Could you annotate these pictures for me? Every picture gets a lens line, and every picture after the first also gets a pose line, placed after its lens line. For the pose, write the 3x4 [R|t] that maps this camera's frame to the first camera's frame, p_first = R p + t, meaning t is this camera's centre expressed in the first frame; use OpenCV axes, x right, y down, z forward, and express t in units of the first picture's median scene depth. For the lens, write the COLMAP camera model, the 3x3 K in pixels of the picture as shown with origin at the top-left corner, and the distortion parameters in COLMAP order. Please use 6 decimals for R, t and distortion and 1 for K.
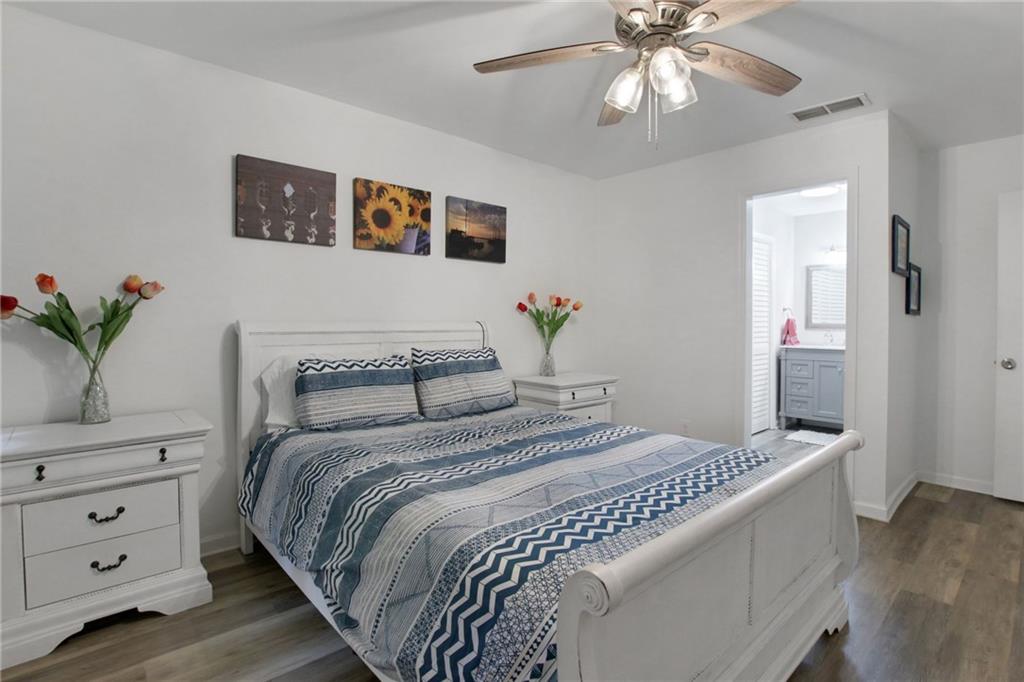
lens RADIAL K [[476.6, 0, 503.1], [0, 476.6, 338.6], [0, 0, 1]] dist [-0.027891, 0.003226]
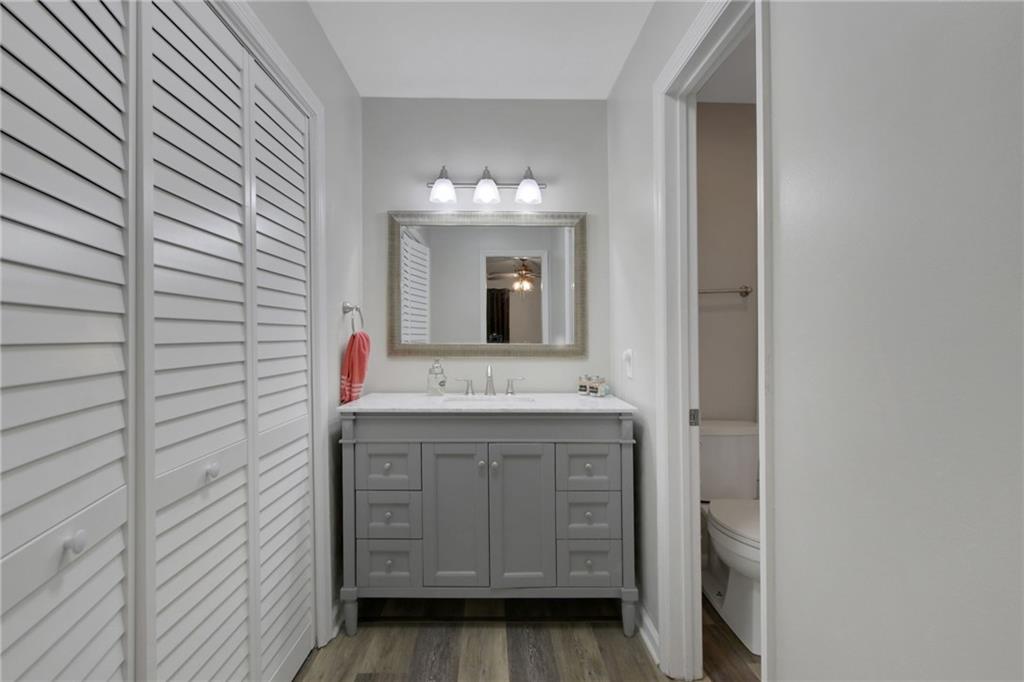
lens RADIAL K [[476.6, 0, 521.2], [0, 476.6, 348.1], [0, 0, 1]] dist [-0.027891, 0.003226]
pose [[0.620480, -0.010979, 0.784145, 0.616593], [0.021786, 0.999757, -0.003241, -0.040561], [-0.783920, 0.019094, 0.620569, 1.050546]]
